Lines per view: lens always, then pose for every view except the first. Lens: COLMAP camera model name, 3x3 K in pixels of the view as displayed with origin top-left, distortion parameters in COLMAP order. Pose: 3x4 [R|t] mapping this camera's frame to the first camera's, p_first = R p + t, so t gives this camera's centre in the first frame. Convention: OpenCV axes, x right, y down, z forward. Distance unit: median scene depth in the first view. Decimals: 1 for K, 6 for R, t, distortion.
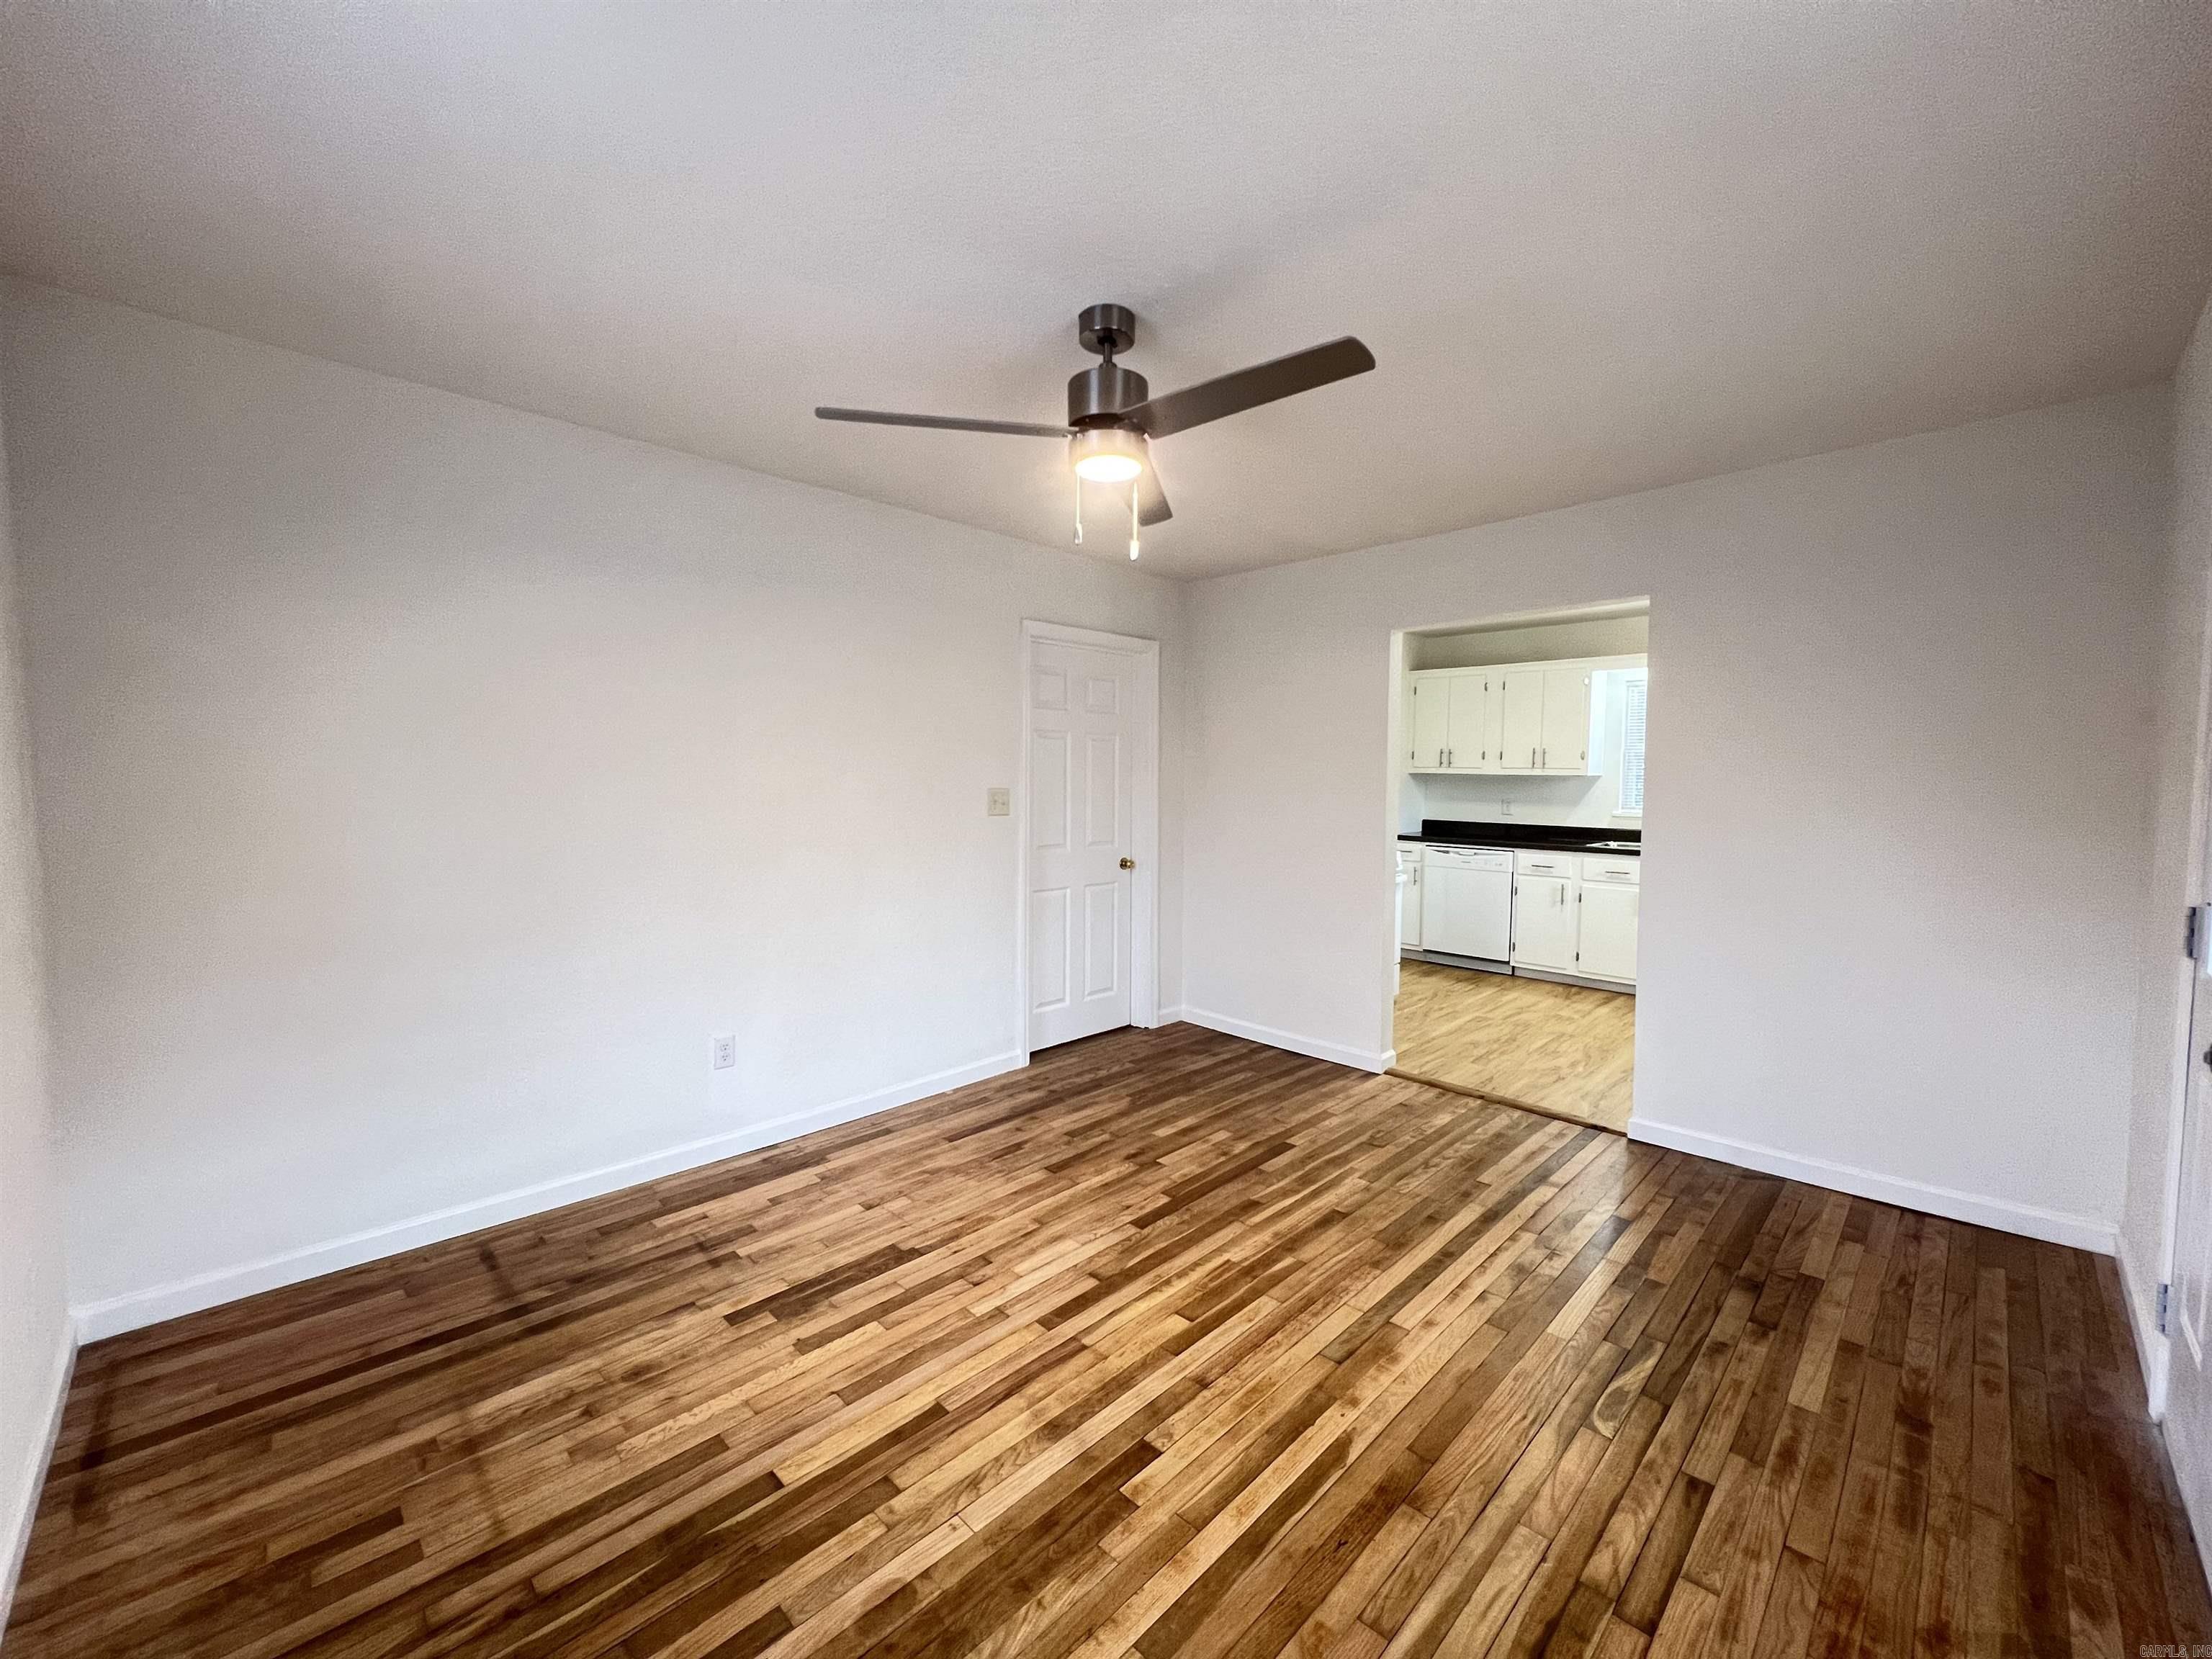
lens RADIAL K [[882.9, 0, 1100.6], [0, 882.9, 826.8], [0, 0, 1]] dist [0.000658, 0.000459]
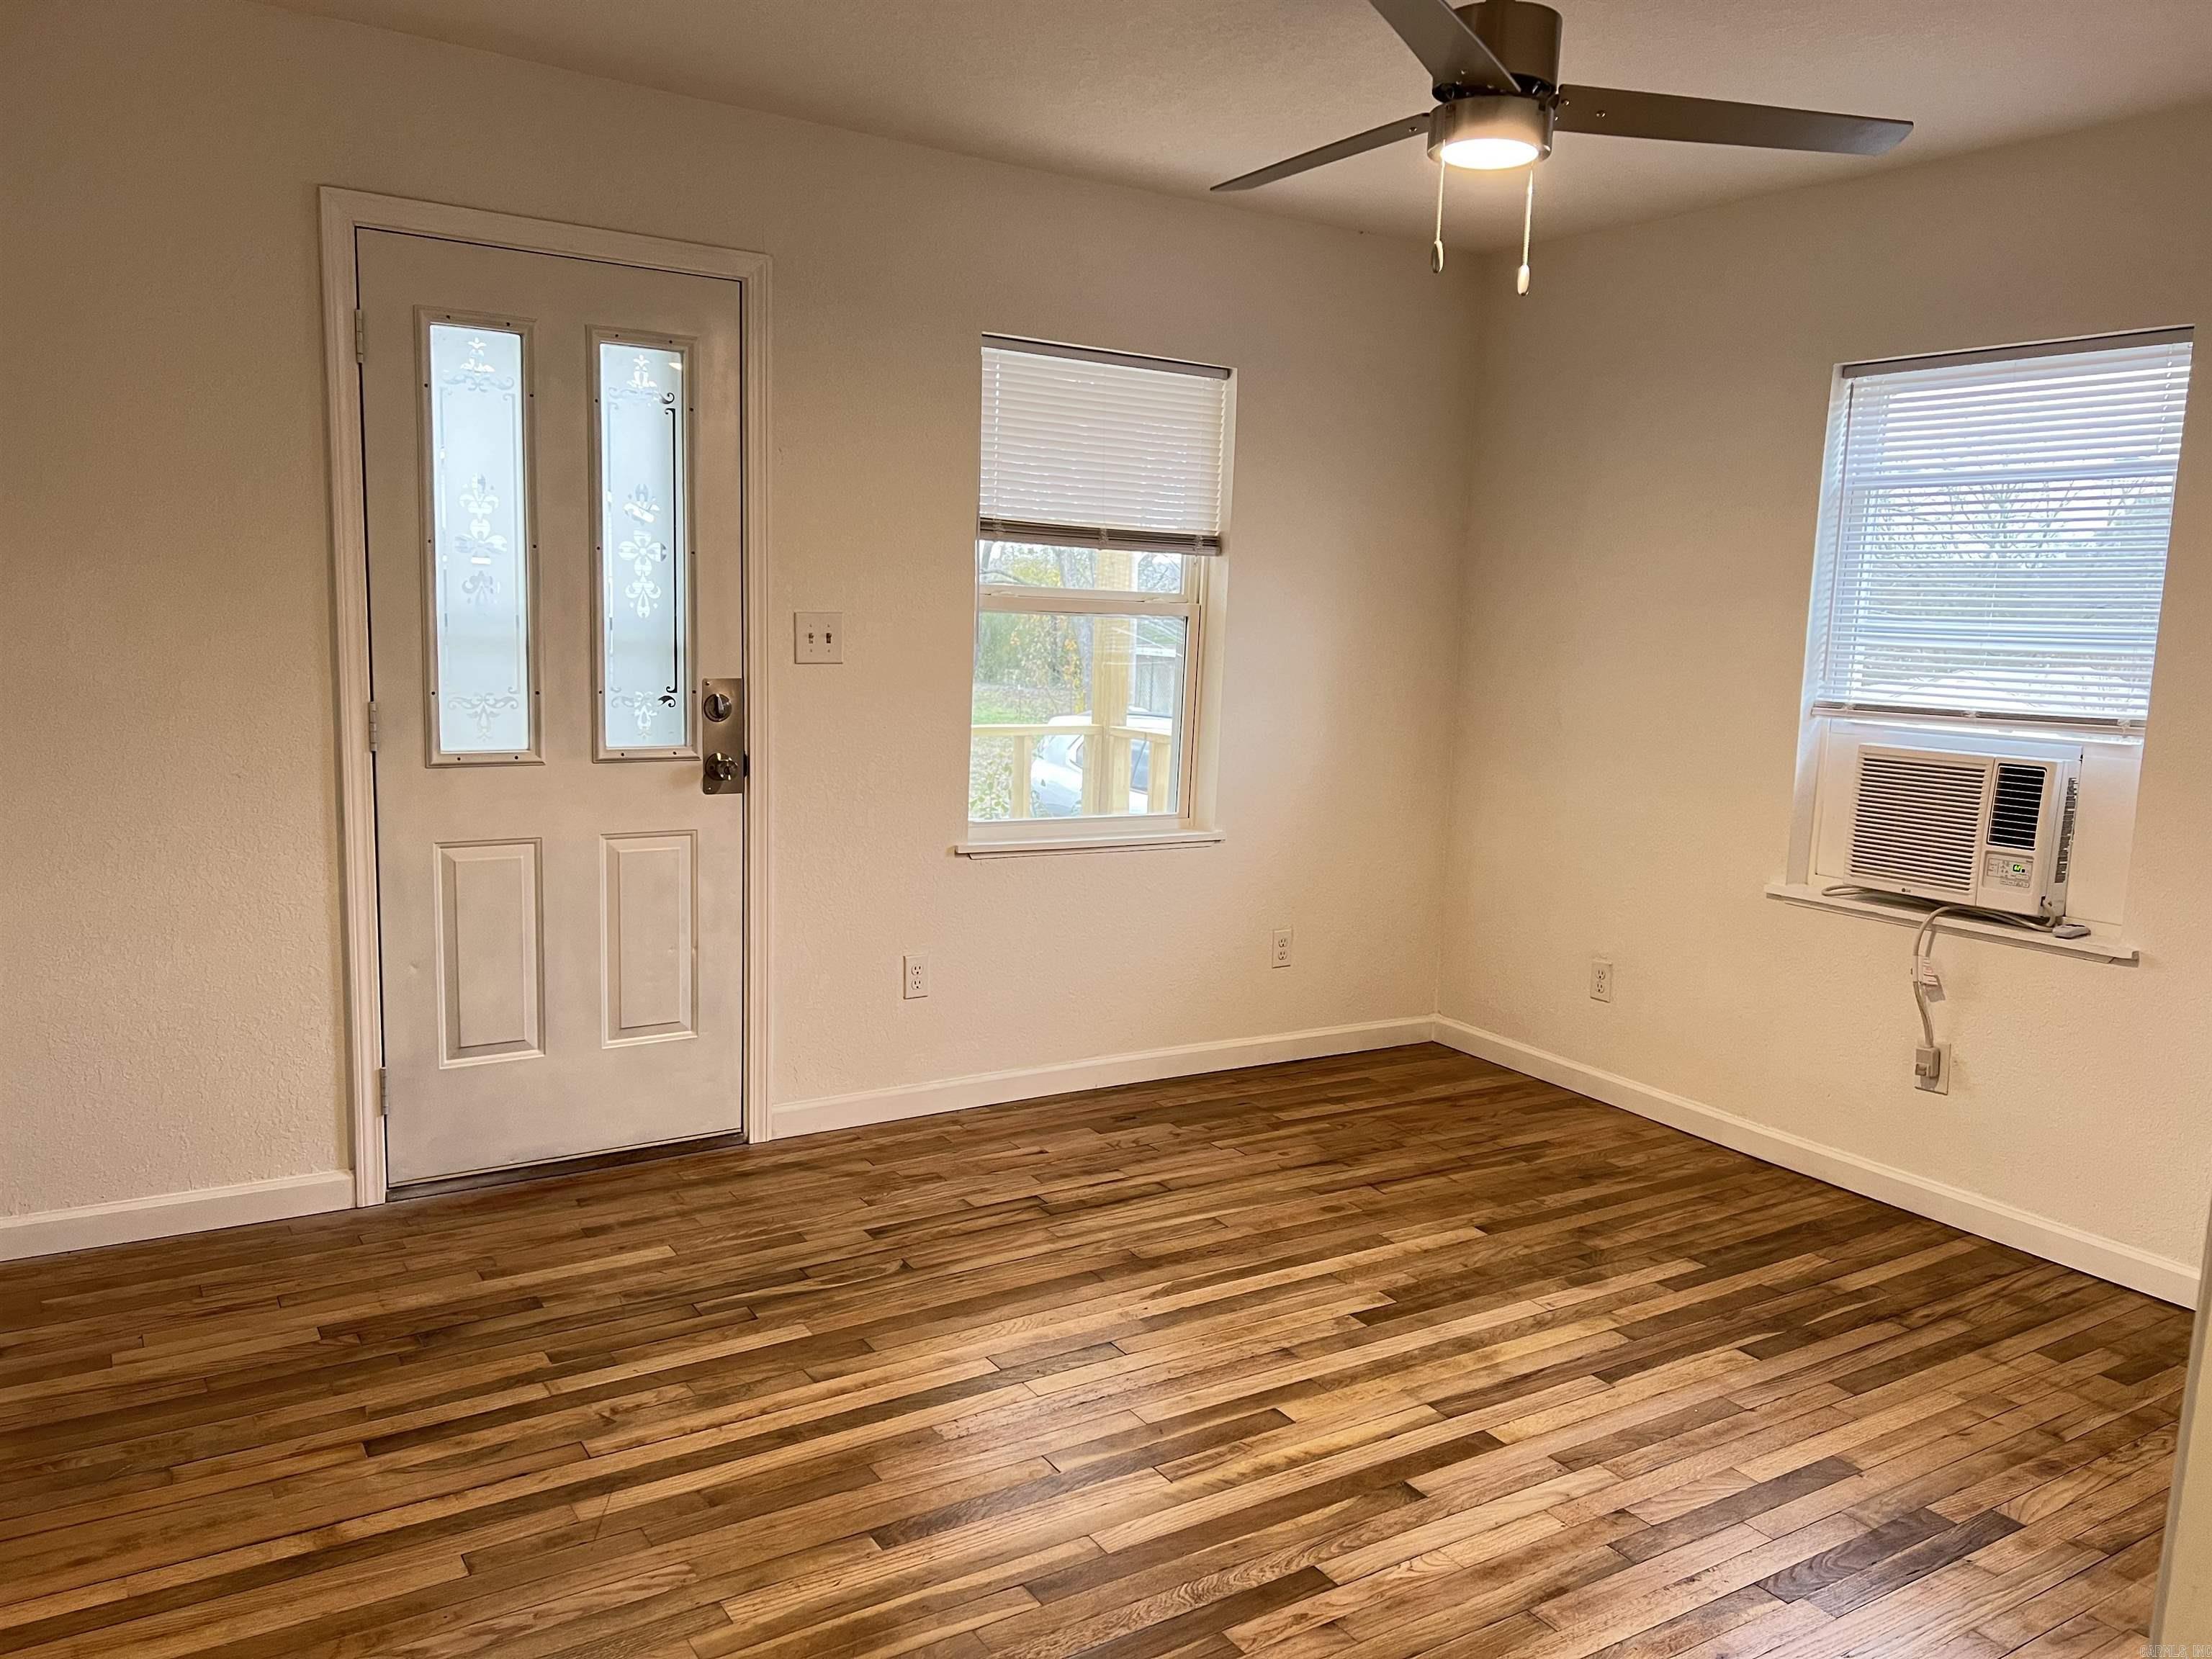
lens RADIAL K [[1639.0, 0, 1106.0], [0, 1639.0, 829.5], [0, 0, 1]] dist [-0.000885, -0.001333]
pose [[-0.977893, -0.068048, 0.197721, 0.010169], [-0.028259, 0.979899, 0.197483, -0.146817], [-0.207185, 0.187530, -0.960160, 2.378677]]
